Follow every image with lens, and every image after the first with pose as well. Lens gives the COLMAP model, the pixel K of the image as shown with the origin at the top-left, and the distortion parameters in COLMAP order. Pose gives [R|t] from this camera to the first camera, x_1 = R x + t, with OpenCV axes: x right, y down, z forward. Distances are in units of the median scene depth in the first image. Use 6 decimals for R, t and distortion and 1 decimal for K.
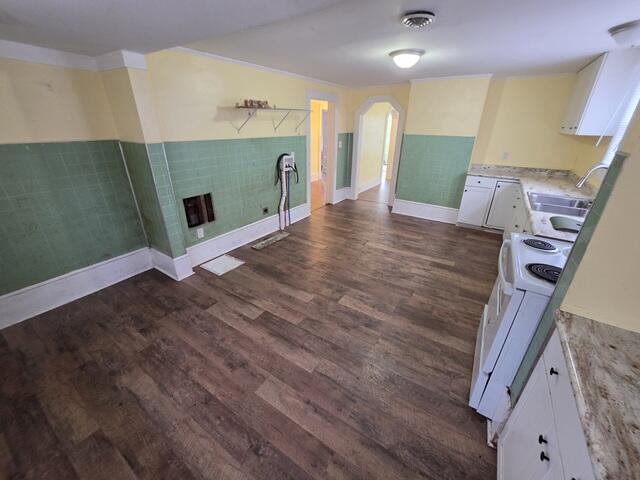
lens RADIAL K [[258.7, 0, 322.4], [0, 258.7, 243.1], [0, 0, 1]] dist [-0.001618, 0.001510]
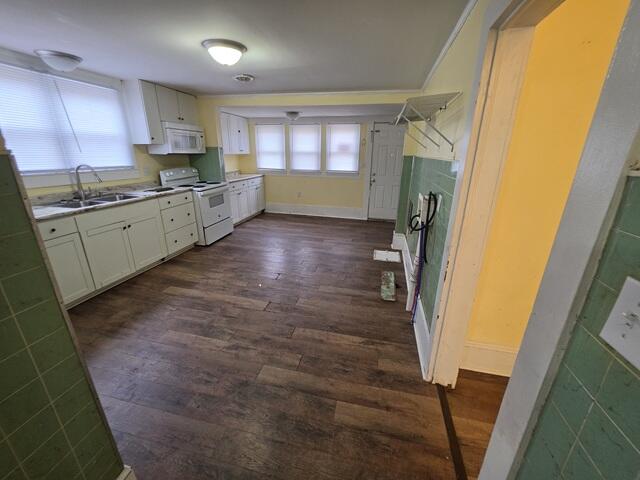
lens RADIAL K [[258.7, 0, 322.7], [0, 258.7, 236.6], [0, 0, 1]] dist [-0.001618, 0.001510]
pose [[-0.938578, 0.084085, -0.334667, 0.292175], [-0.166288, 0.739599, 0.652182, -0.718908], [0.302358, 0.667775, -0.680189, 1.654346]]
